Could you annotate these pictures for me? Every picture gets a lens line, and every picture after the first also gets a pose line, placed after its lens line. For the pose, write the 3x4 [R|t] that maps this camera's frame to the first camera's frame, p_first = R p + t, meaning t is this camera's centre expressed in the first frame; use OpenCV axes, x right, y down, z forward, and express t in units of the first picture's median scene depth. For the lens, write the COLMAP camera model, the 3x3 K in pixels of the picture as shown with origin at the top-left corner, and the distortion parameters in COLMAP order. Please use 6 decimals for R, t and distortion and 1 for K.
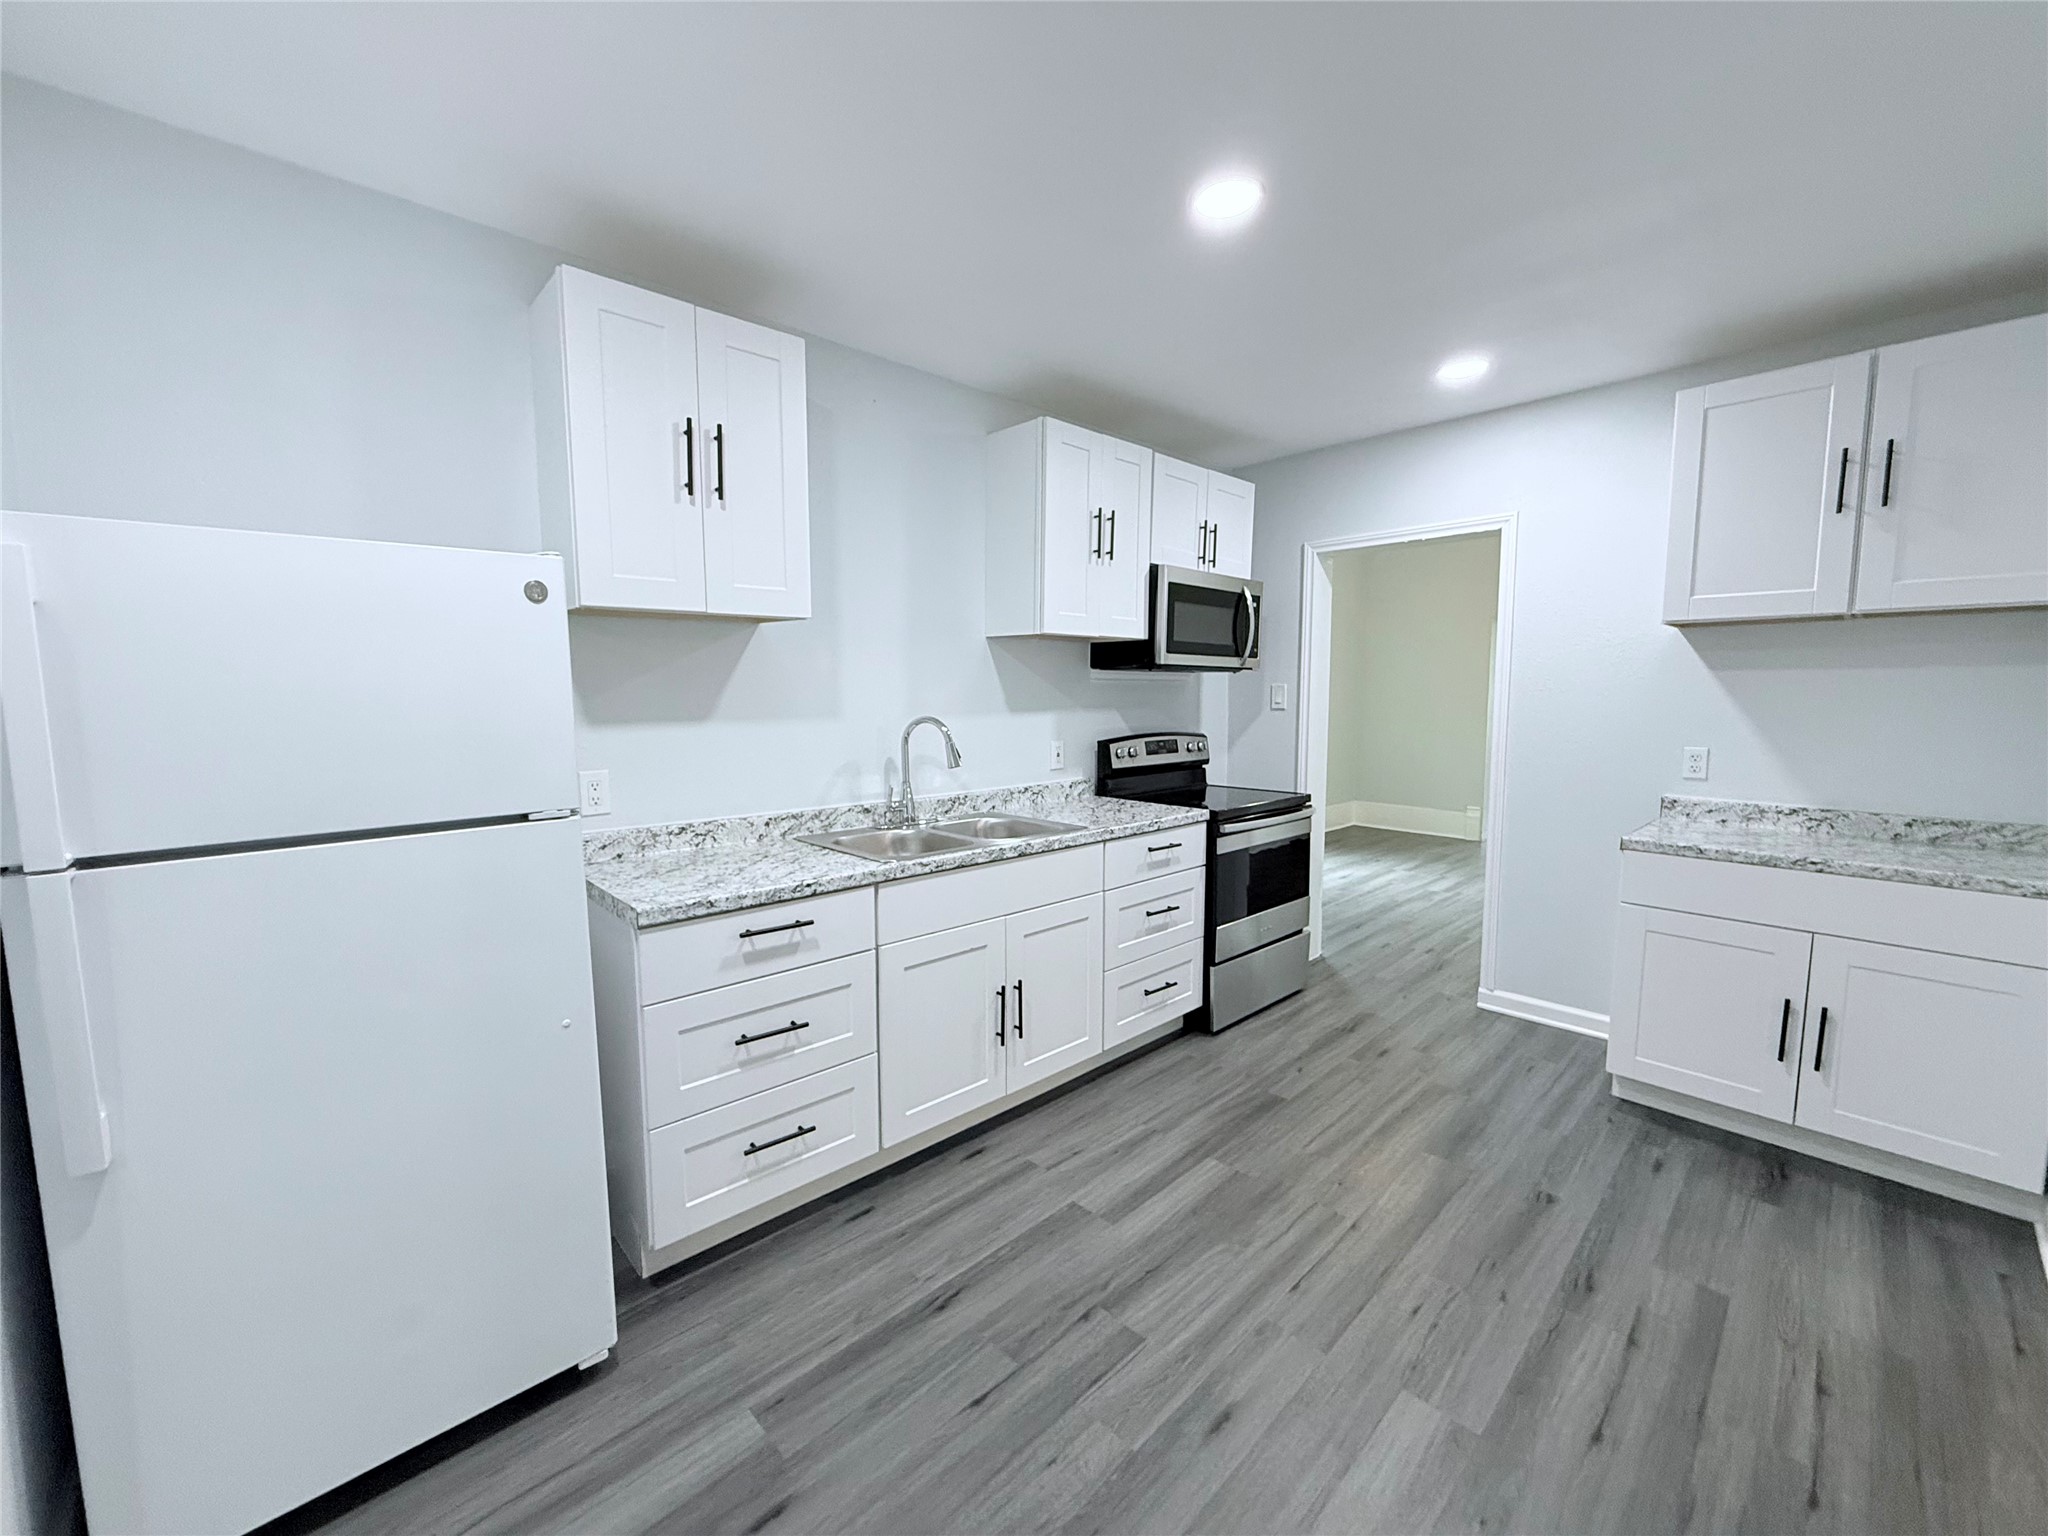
lens RADIAL K [[814.5, 0, 1024.0], [0, 814.5, 768.0], [0, 0, 1]] dist [-0.001594, -0.000218]
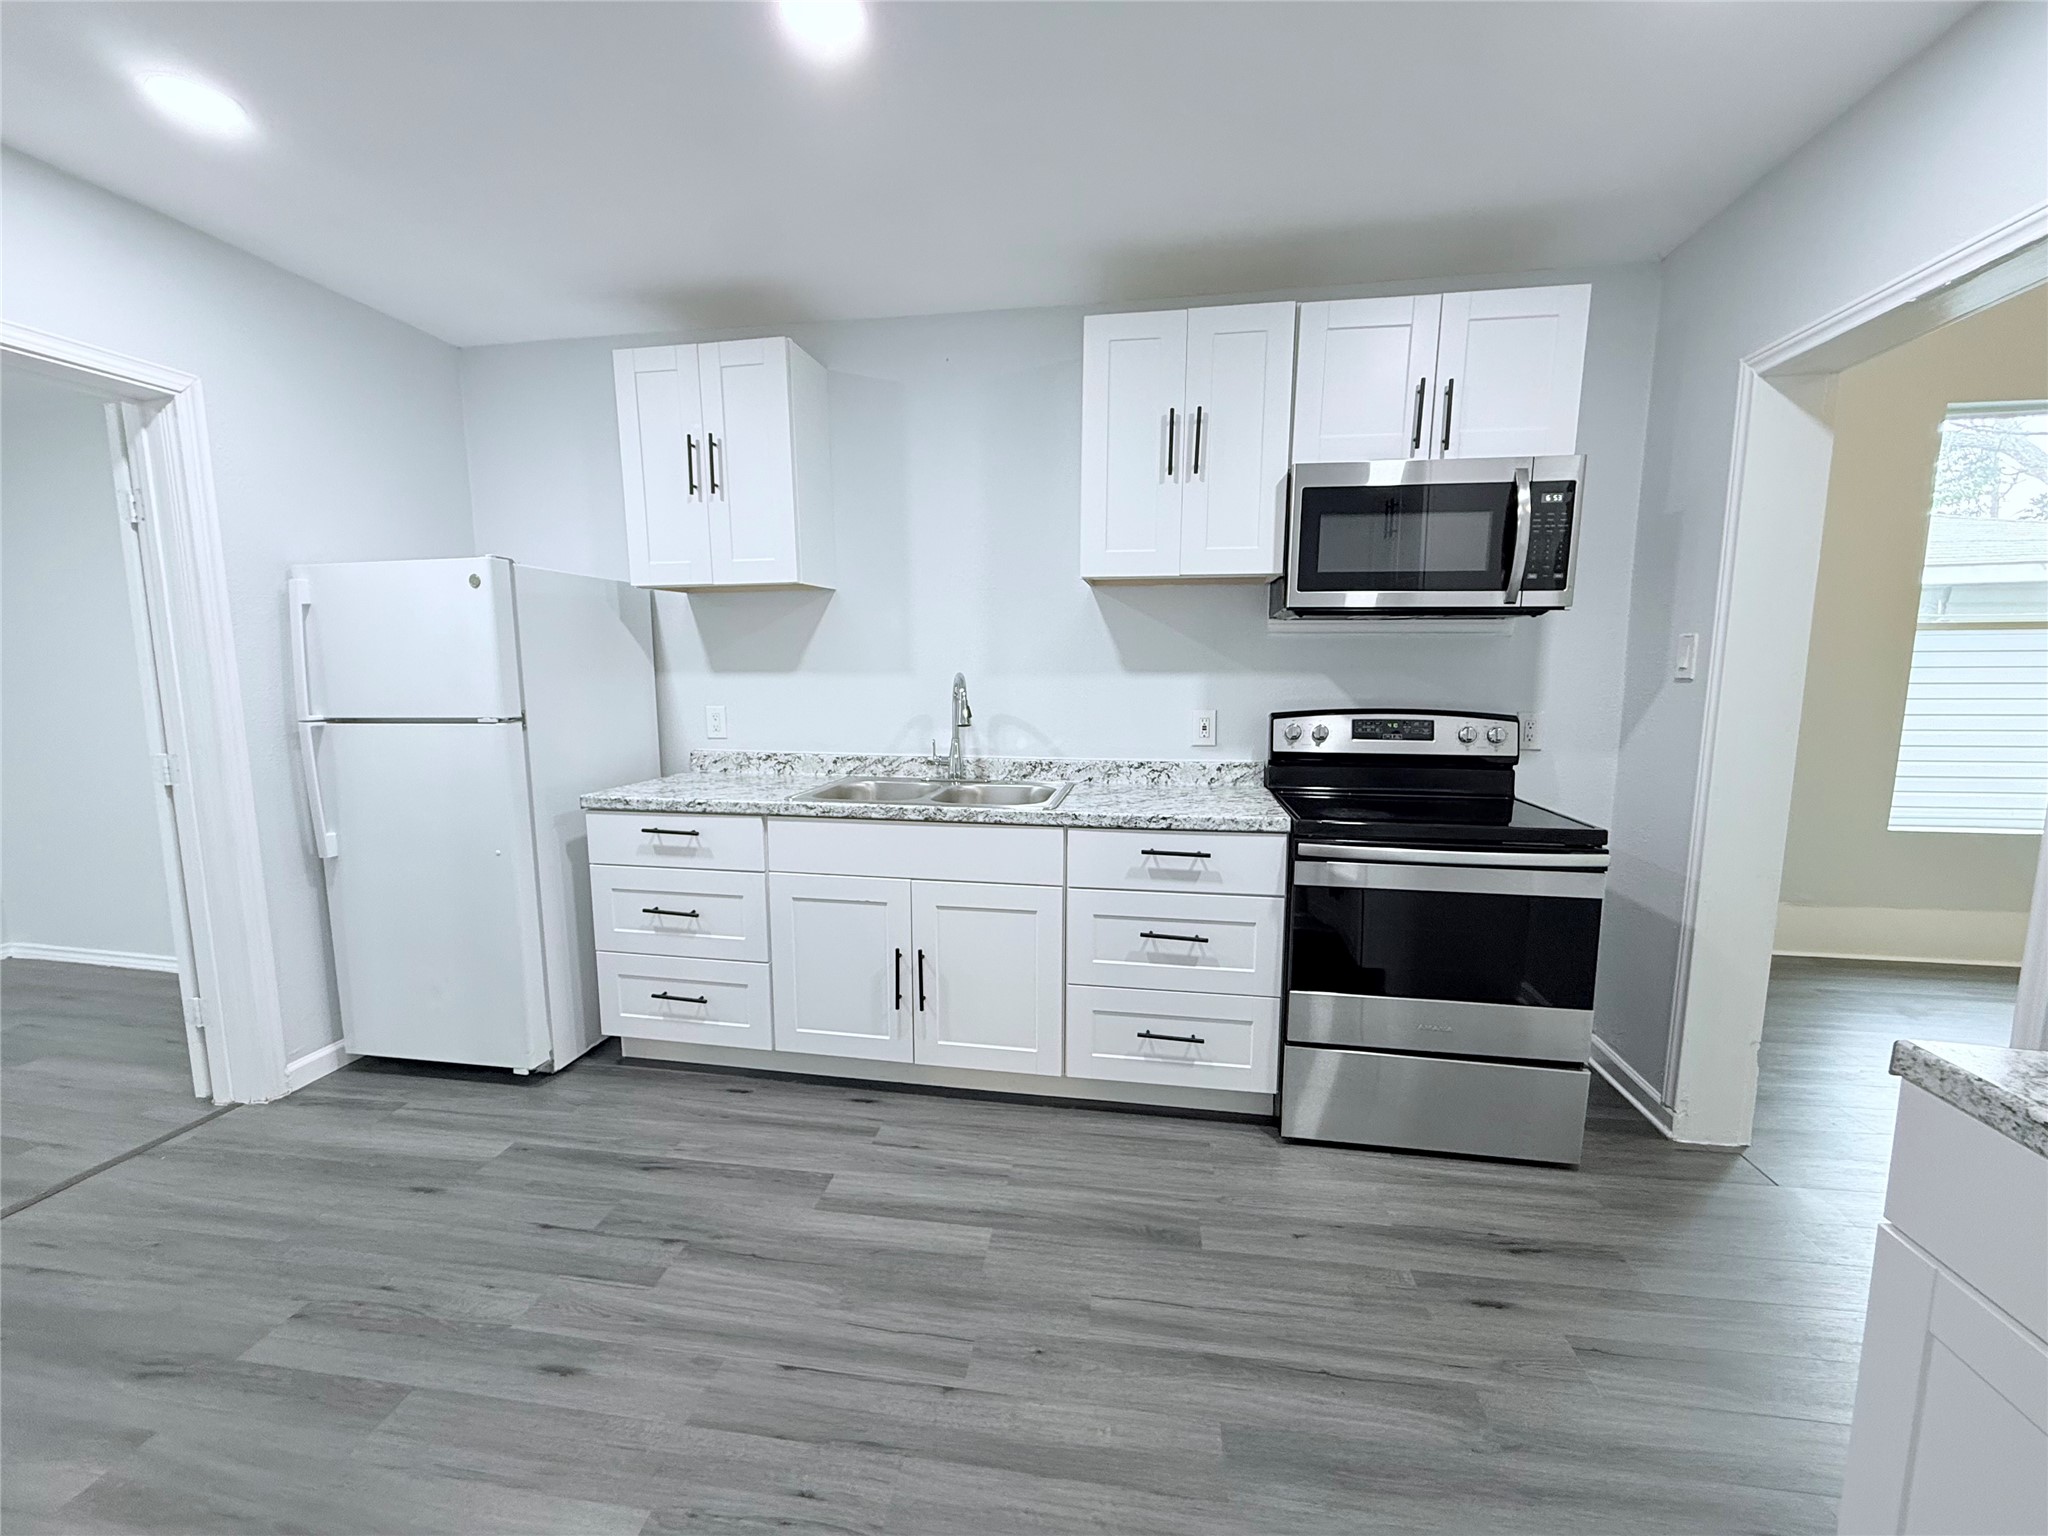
lens RADIAL K [[820.0, 0, 1024.0], [0, 820.0, 768.0], [0, 0, 1]] dist [-0.000536, 0.000239]
pose [[0.606960, 0.103109, -0.788015, 0.804960], [-0.078014, 0.994489, 0.070036, -0.027304], [0.790894, 0.018967, 0.611659, 0.508906]]
